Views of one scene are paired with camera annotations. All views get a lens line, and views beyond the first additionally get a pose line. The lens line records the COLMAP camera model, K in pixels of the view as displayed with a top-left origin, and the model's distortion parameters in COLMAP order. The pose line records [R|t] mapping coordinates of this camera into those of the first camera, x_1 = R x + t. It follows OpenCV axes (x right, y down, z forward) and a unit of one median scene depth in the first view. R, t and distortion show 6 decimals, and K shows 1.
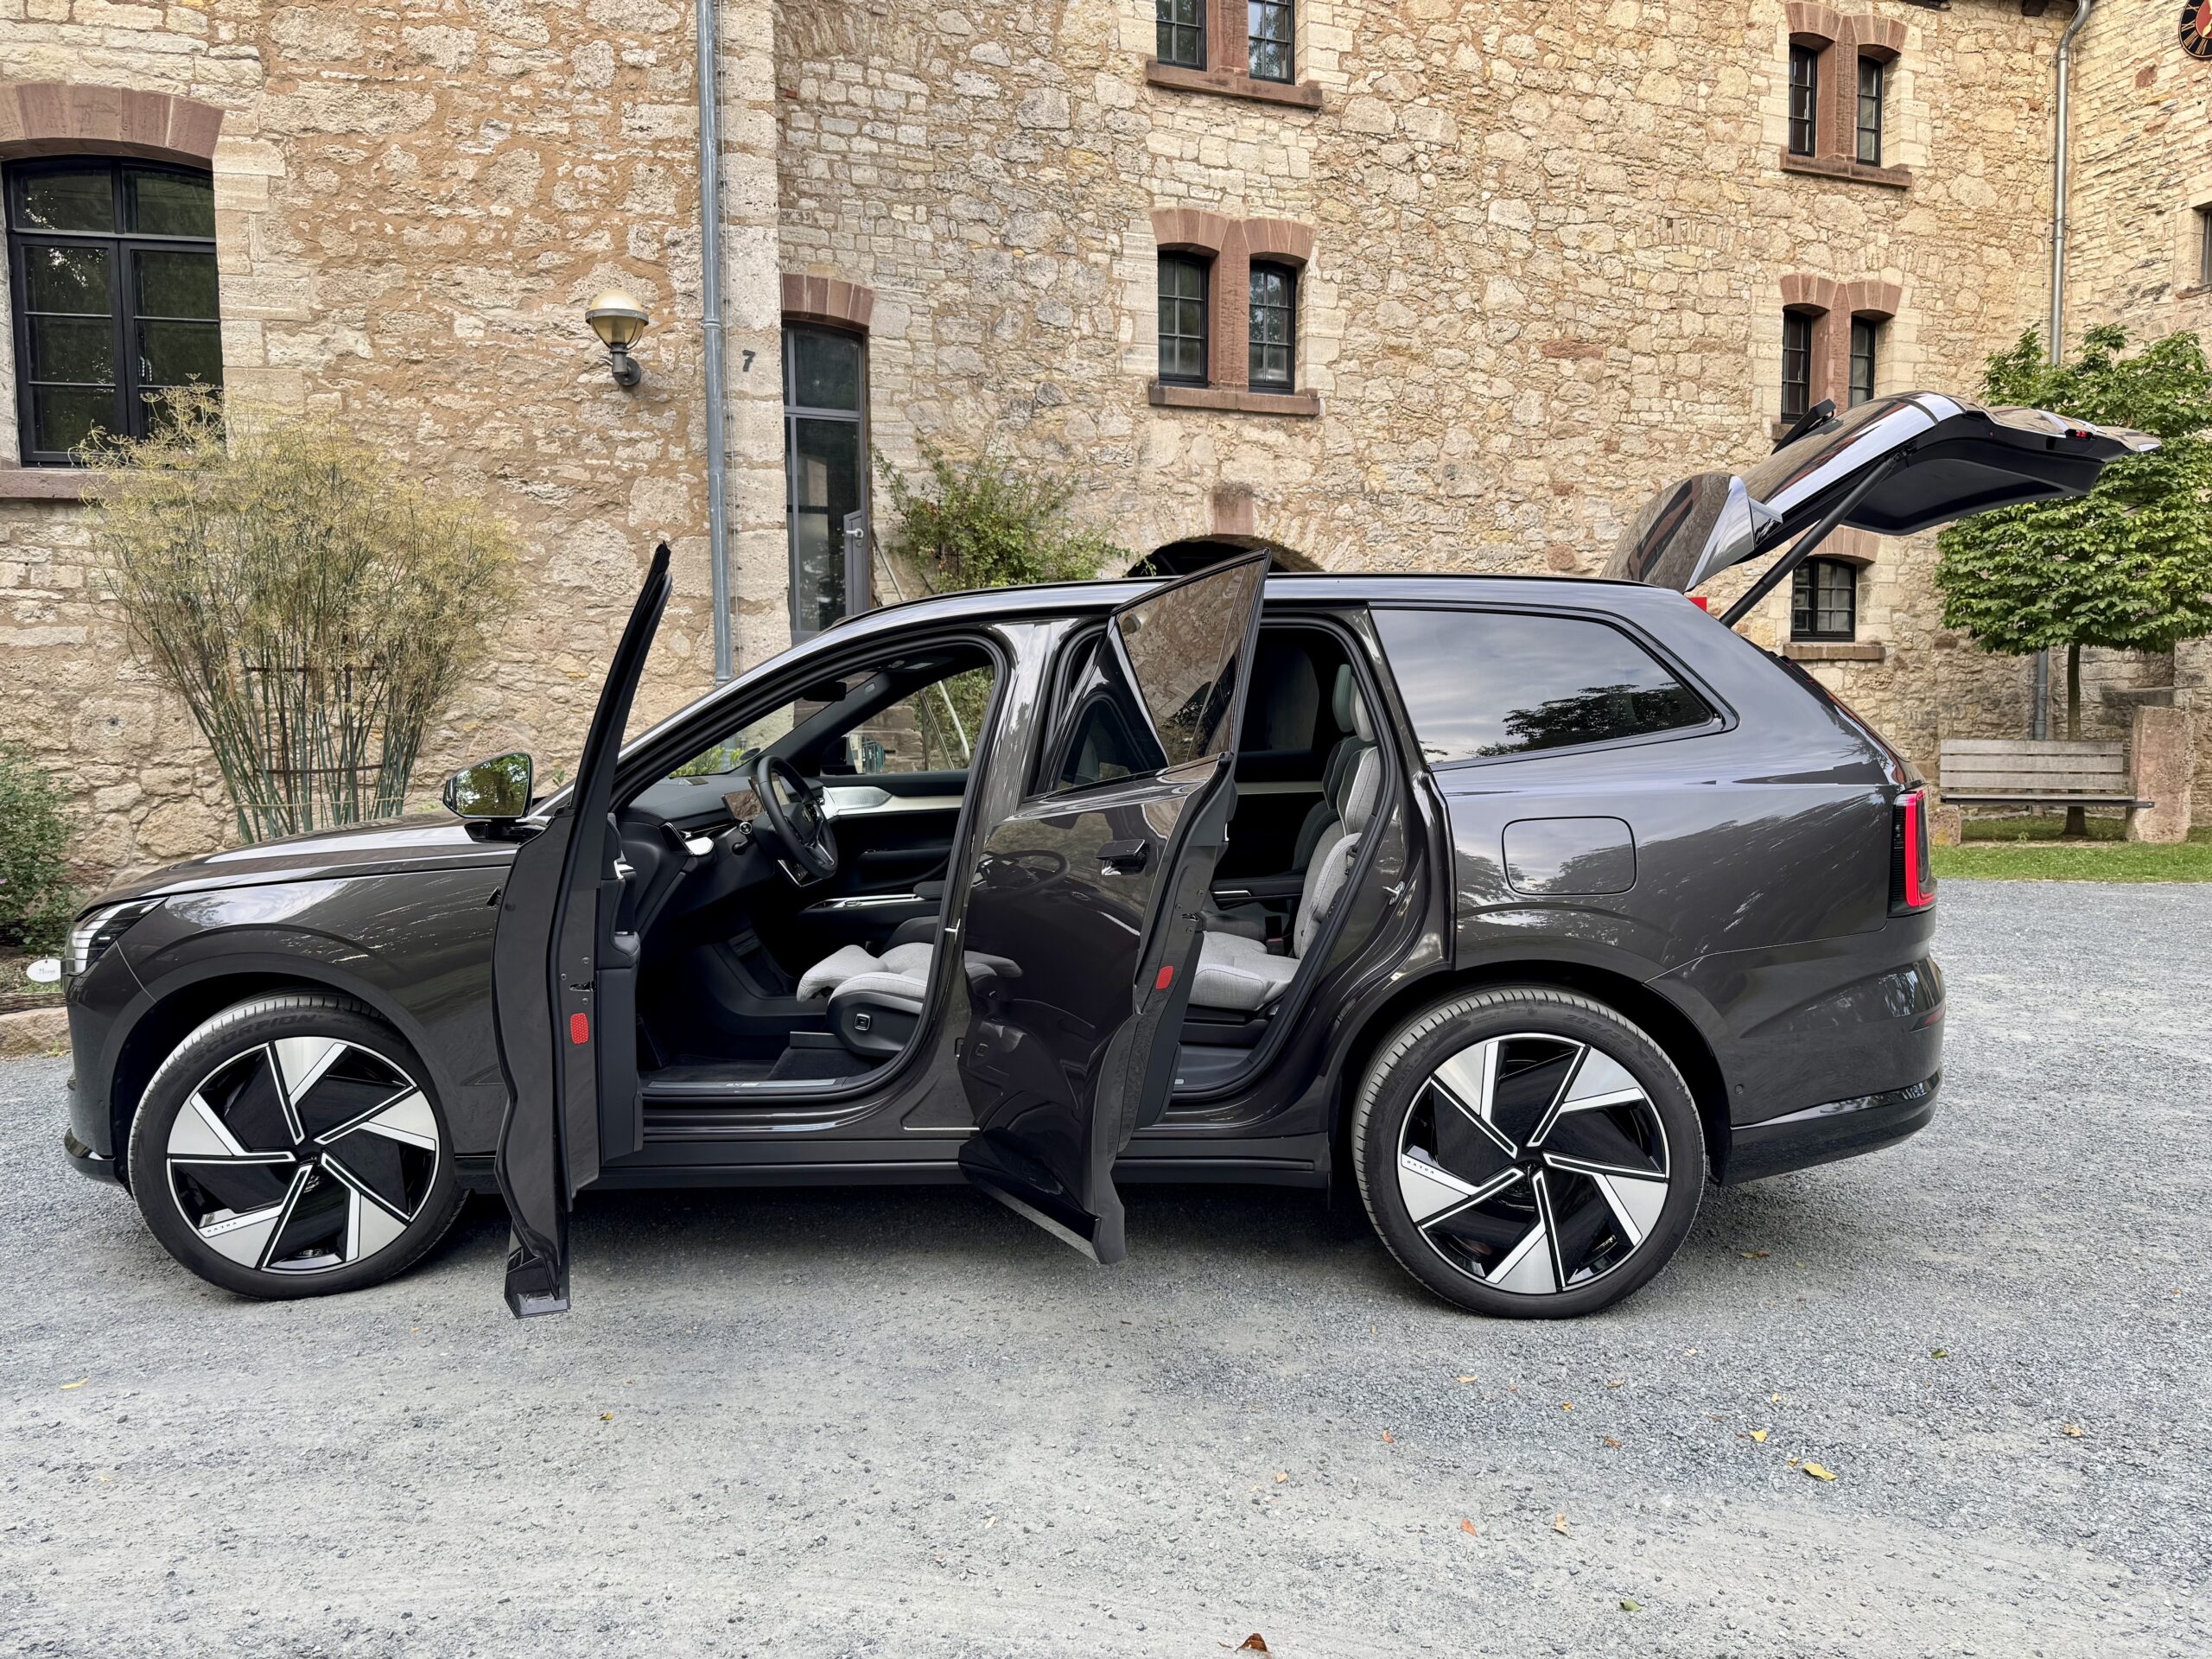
lens RADIAL K [[1556.4, 0, 1103.3], [0, 1556.4, 844.8], [0, 0, 1]] dist [0.020971, -0.032824]
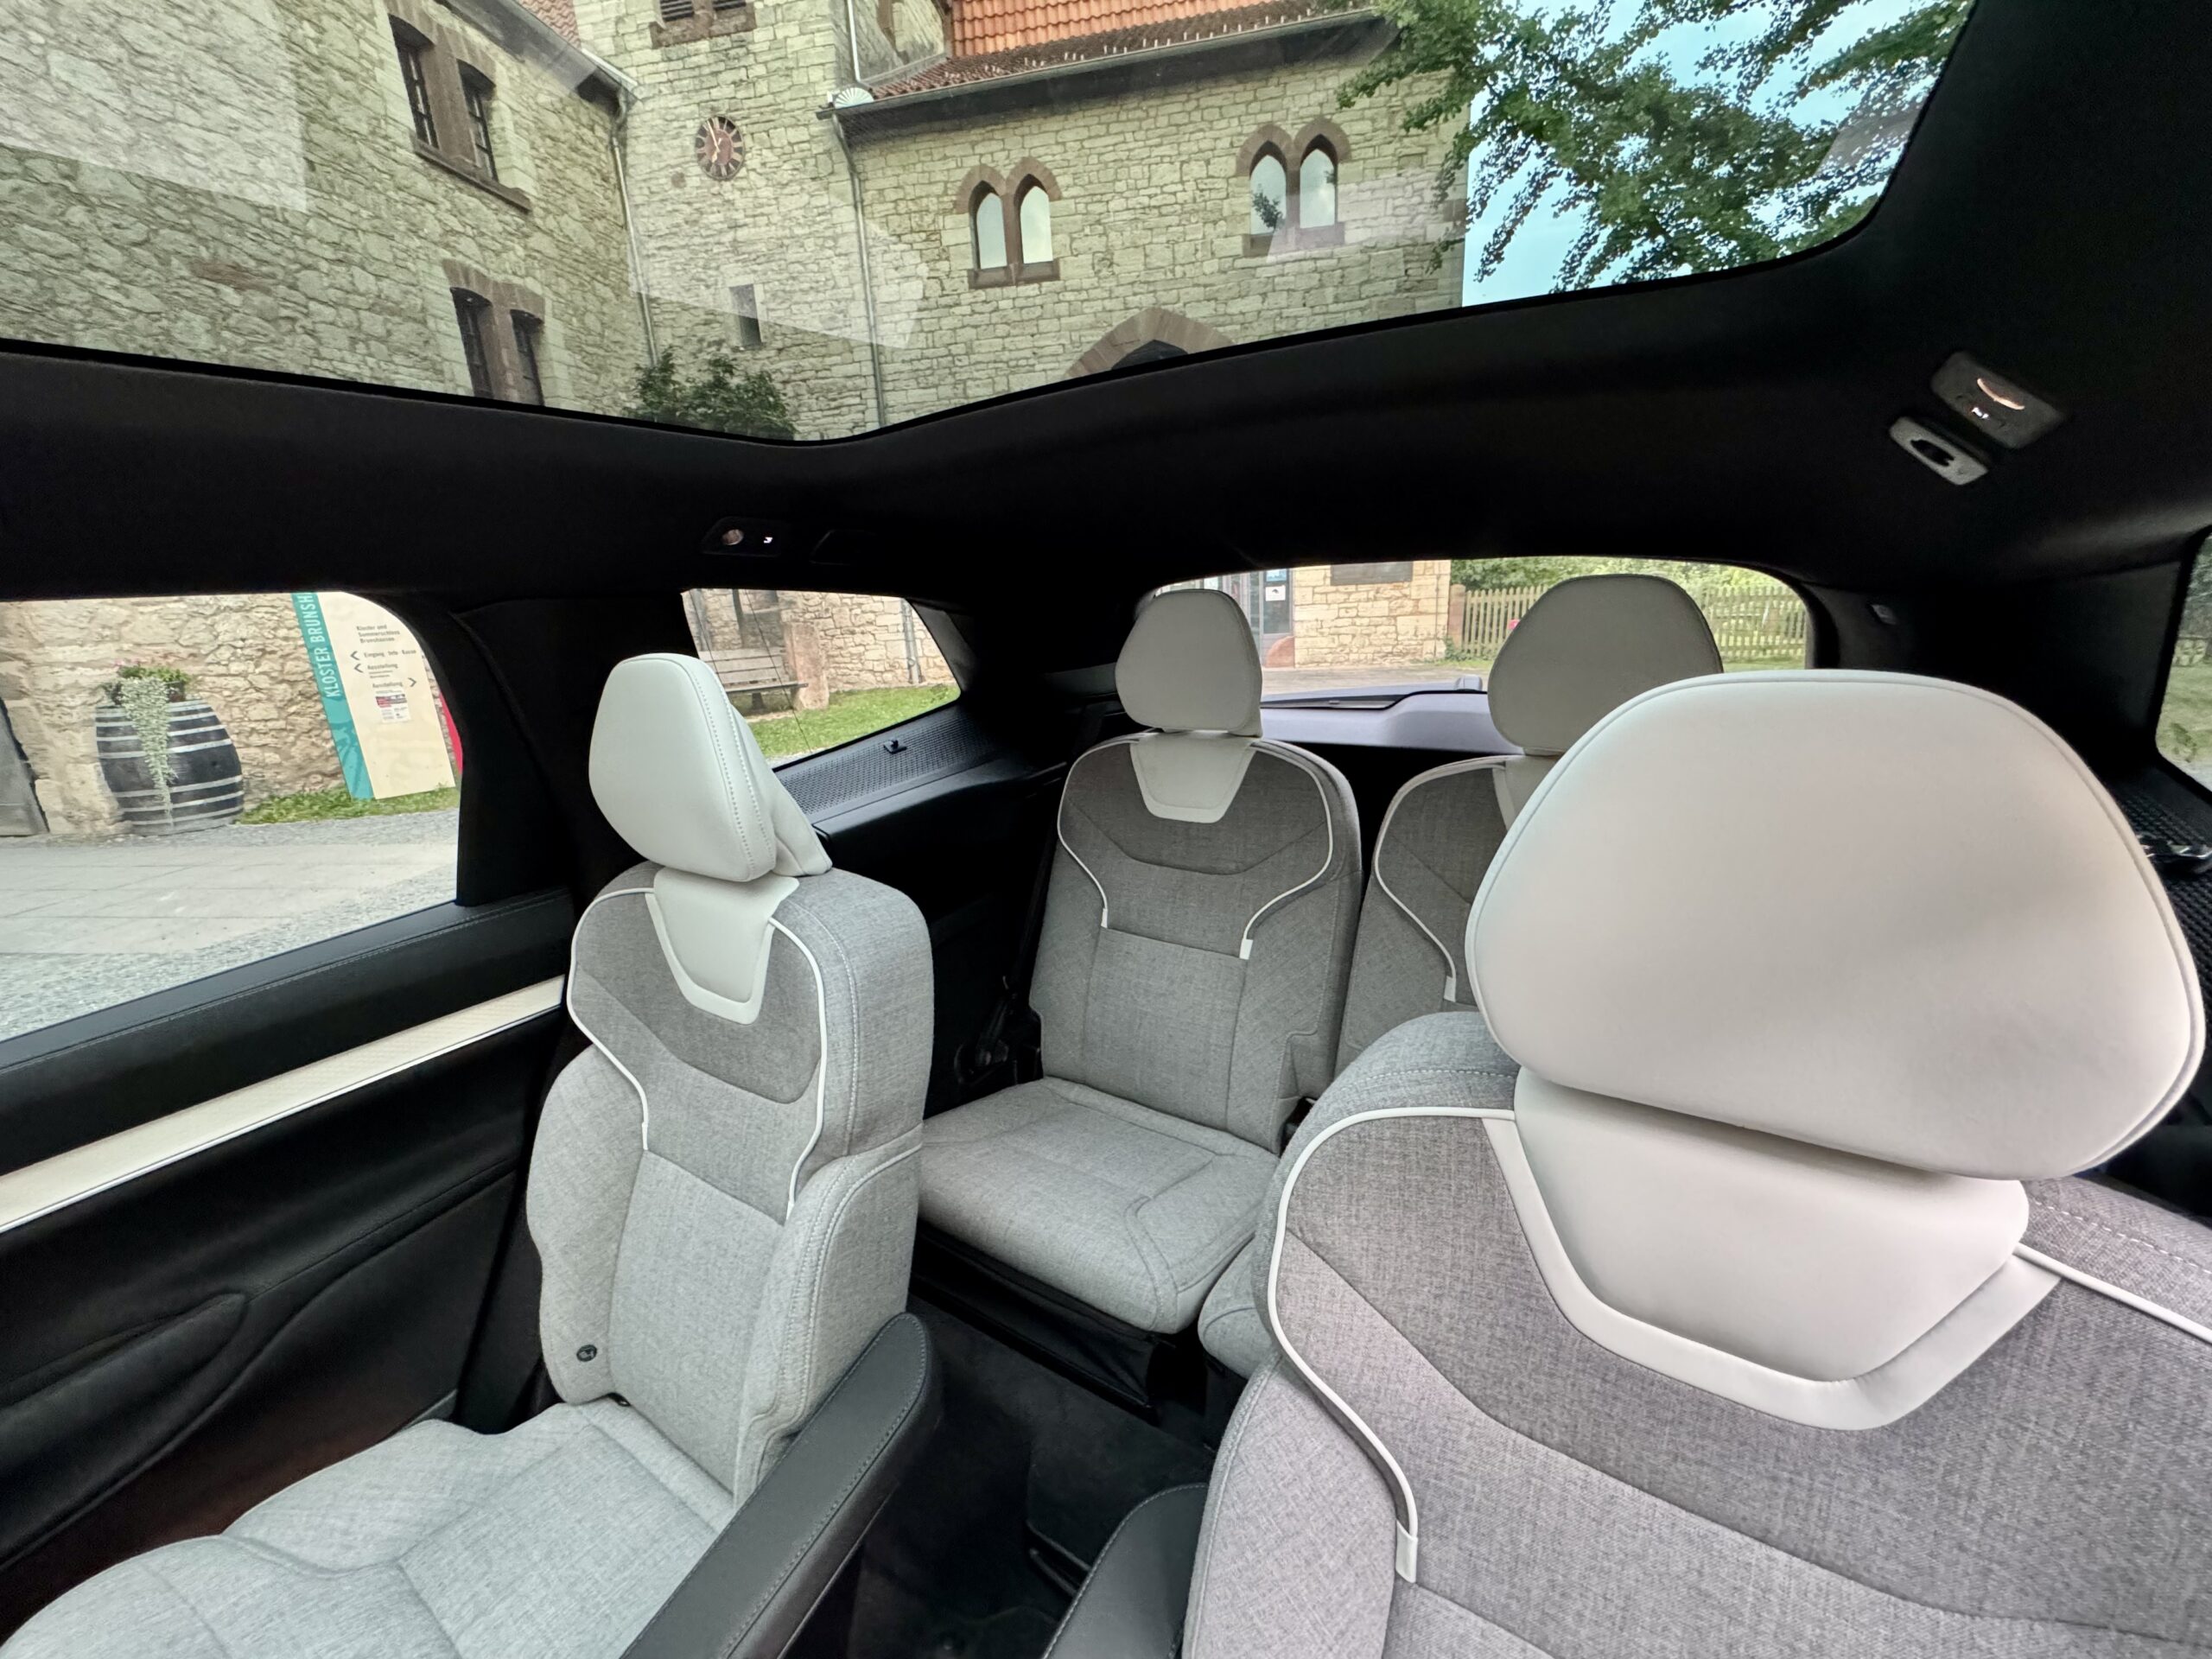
lens RADIAL K [[881.3, 0, 1106.0], [0, 881.3, 829.5], [0, 0, 1]] dist [0.000716, -0.001224]
pose [[0.473144, -0.250994, 0.844474, 0.015789], [0.129345, 0.967960, 0.215226, -0.041419], [-0.871438, 0.007396, 0.490449, 0.318484]]
